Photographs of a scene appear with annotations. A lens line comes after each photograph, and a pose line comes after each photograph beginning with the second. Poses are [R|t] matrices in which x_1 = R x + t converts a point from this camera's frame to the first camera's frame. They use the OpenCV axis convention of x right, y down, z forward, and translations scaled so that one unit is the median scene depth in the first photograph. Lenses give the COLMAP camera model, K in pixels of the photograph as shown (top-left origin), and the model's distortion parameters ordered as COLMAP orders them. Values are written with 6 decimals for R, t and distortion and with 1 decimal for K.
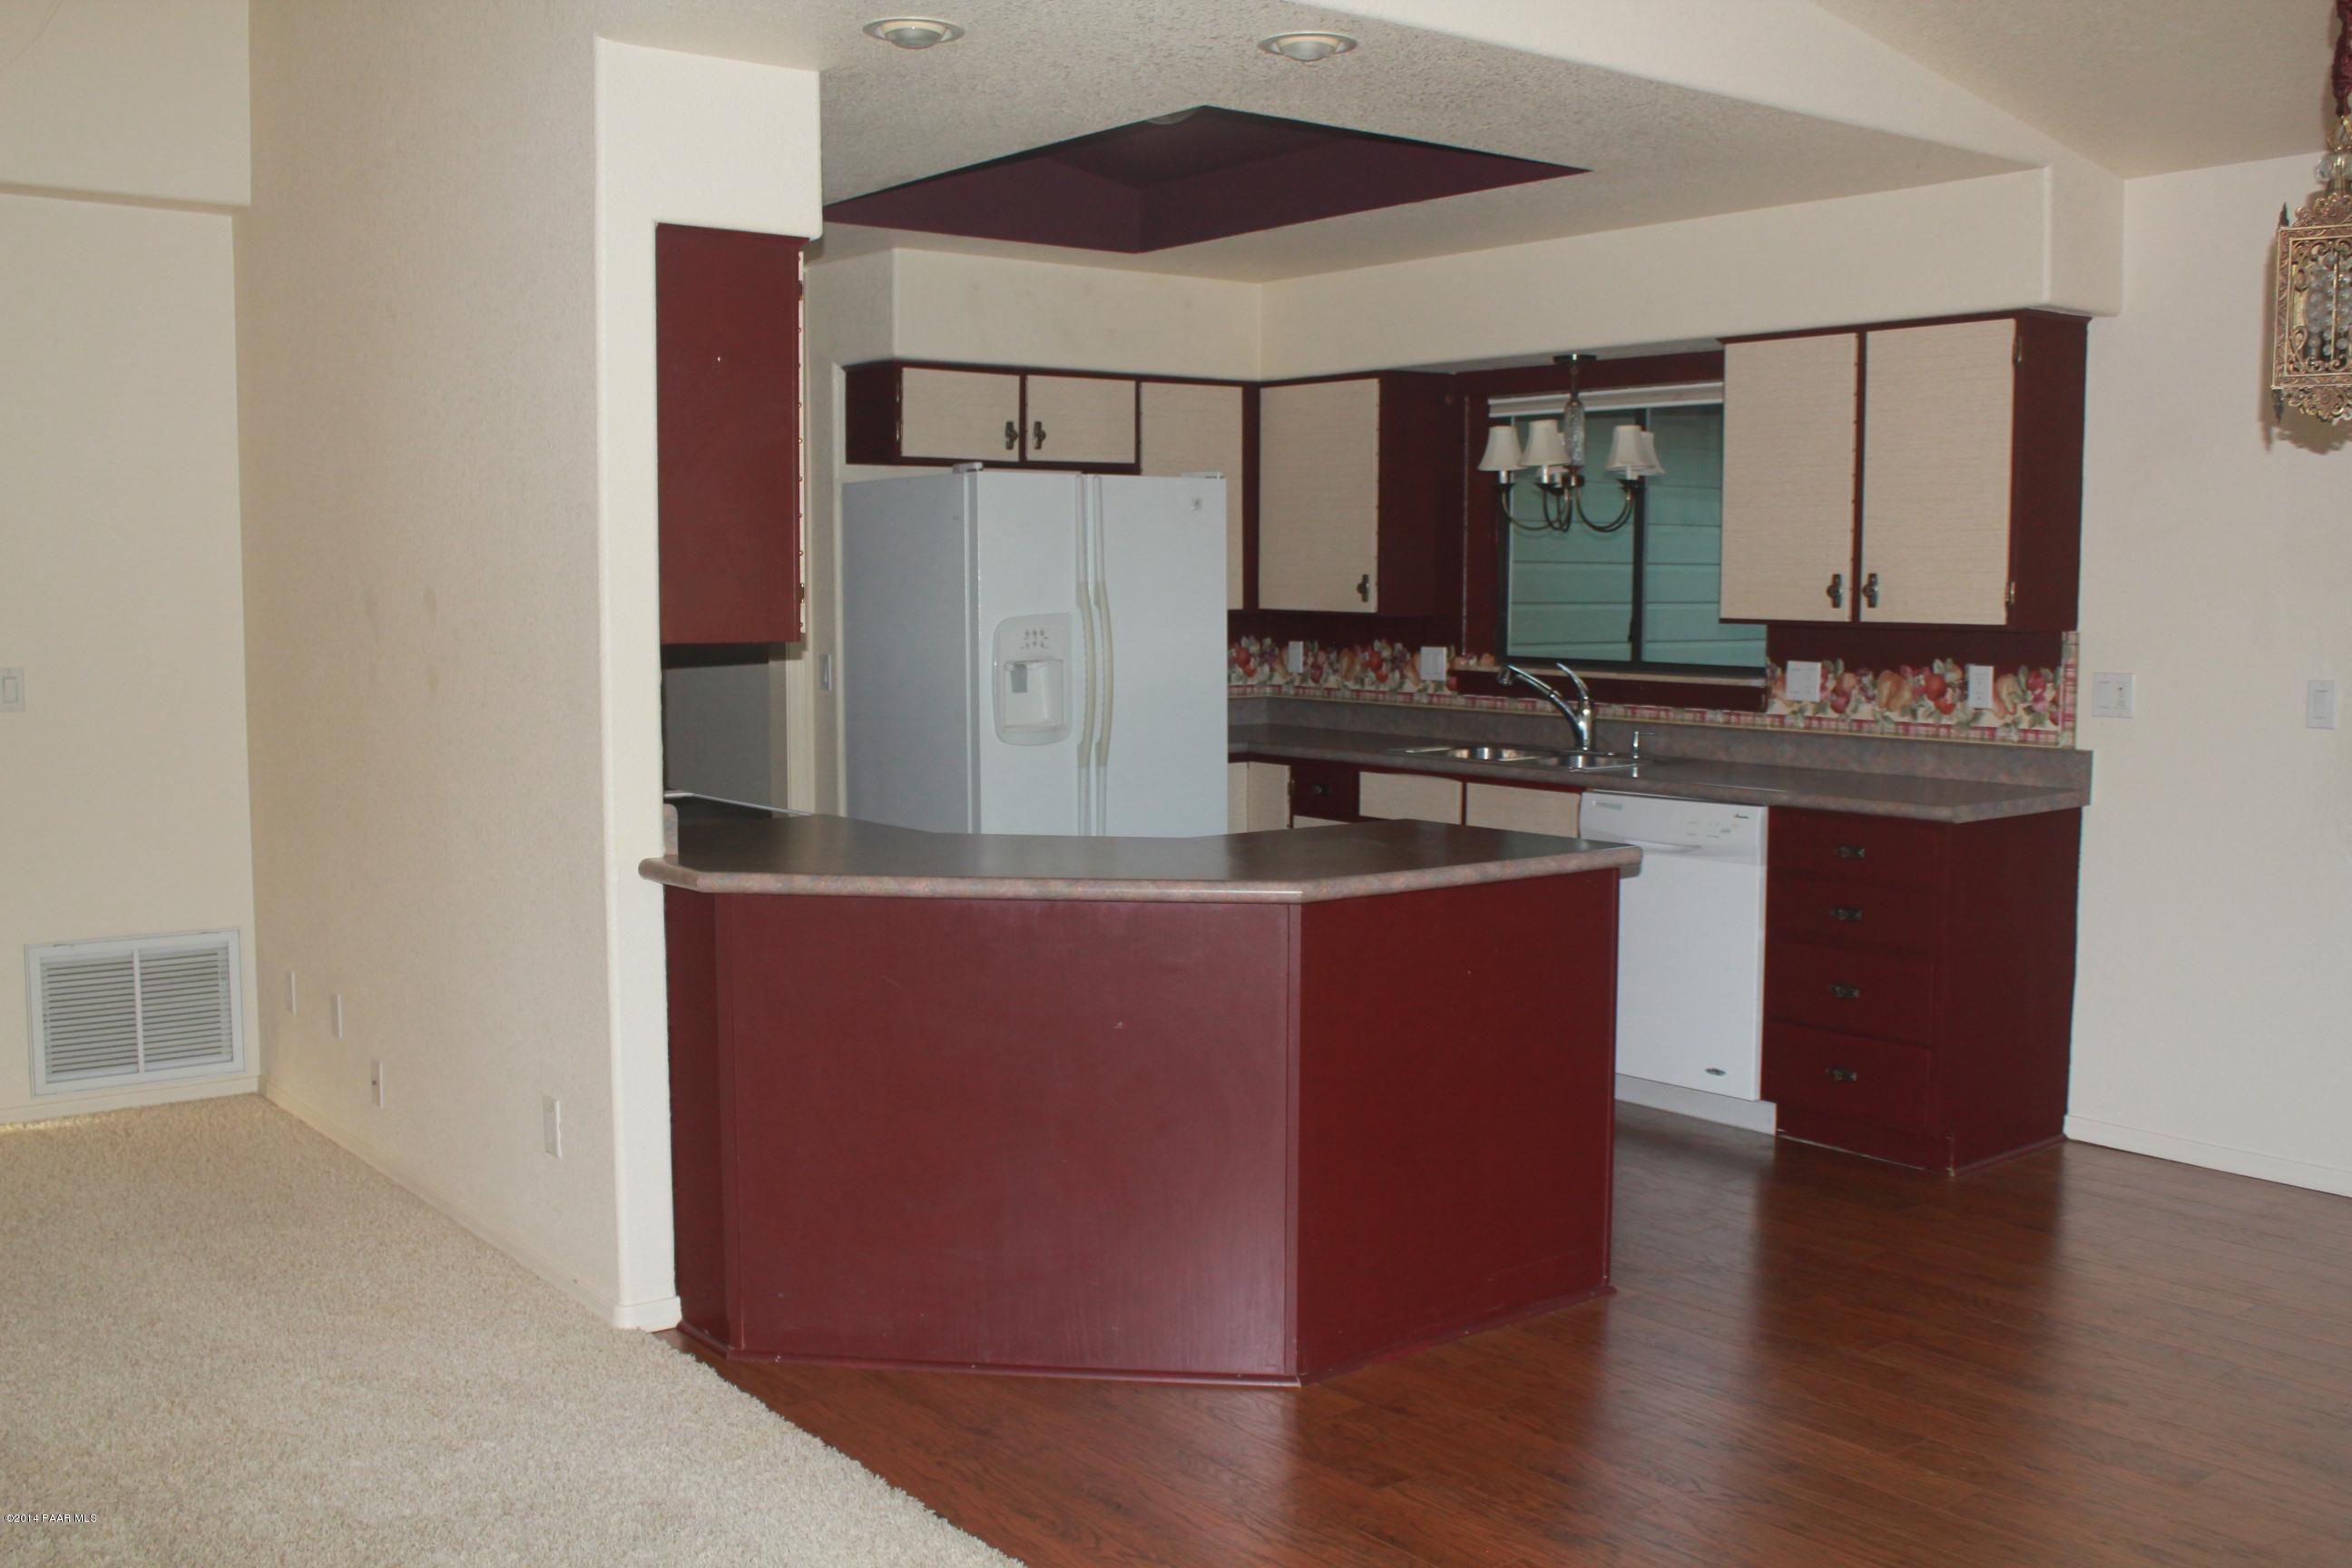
lens RADIAL K [[2221.8, 0, 1176.0], [0, 2221.8, 784.0], [0, 0, 1]] dist [-0.151433, 0.187117]
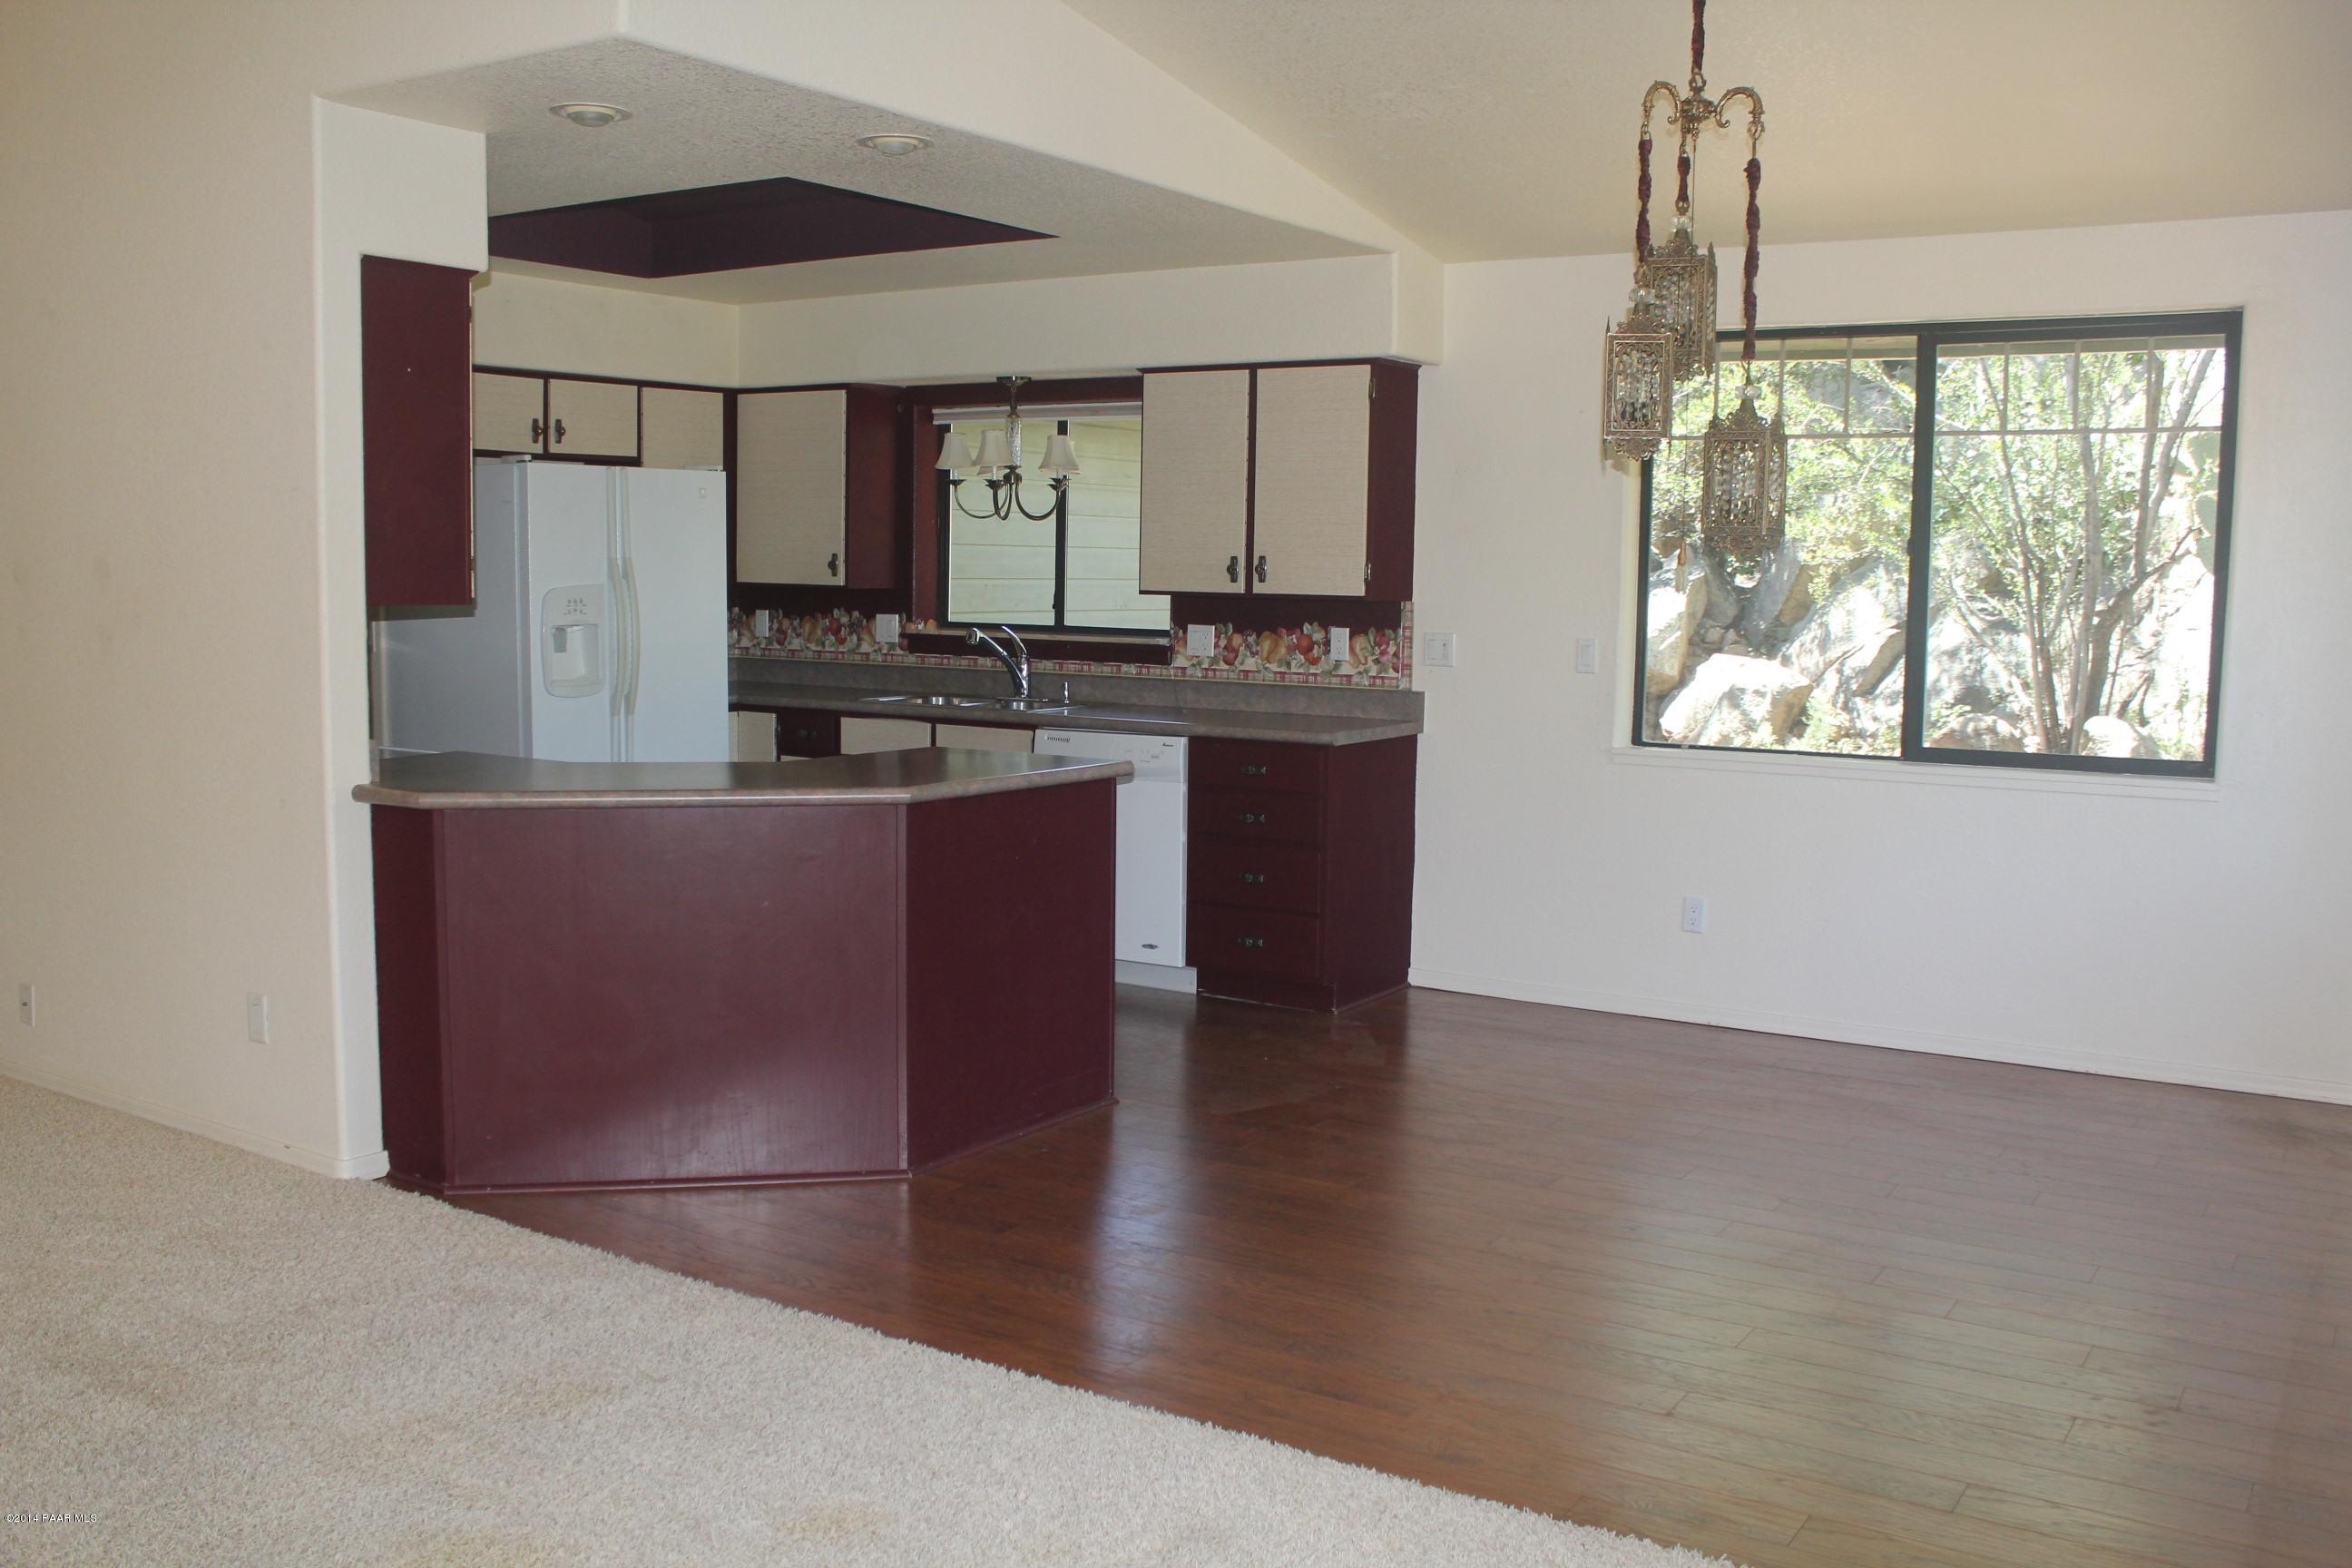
lens RADIAL K [[2048.4, 0, 1176.0], [0, 2048.4, 784.0], [0, 0, 1]] dist [-0.146941, 0.134956]
pose [[0.946672, -0.021590, 0.321474, -0.113008], [0.015809, 0.999663, 0.020584, 0.011871], [-0.321810, -0.014405, 0.946695, -0.119898]]
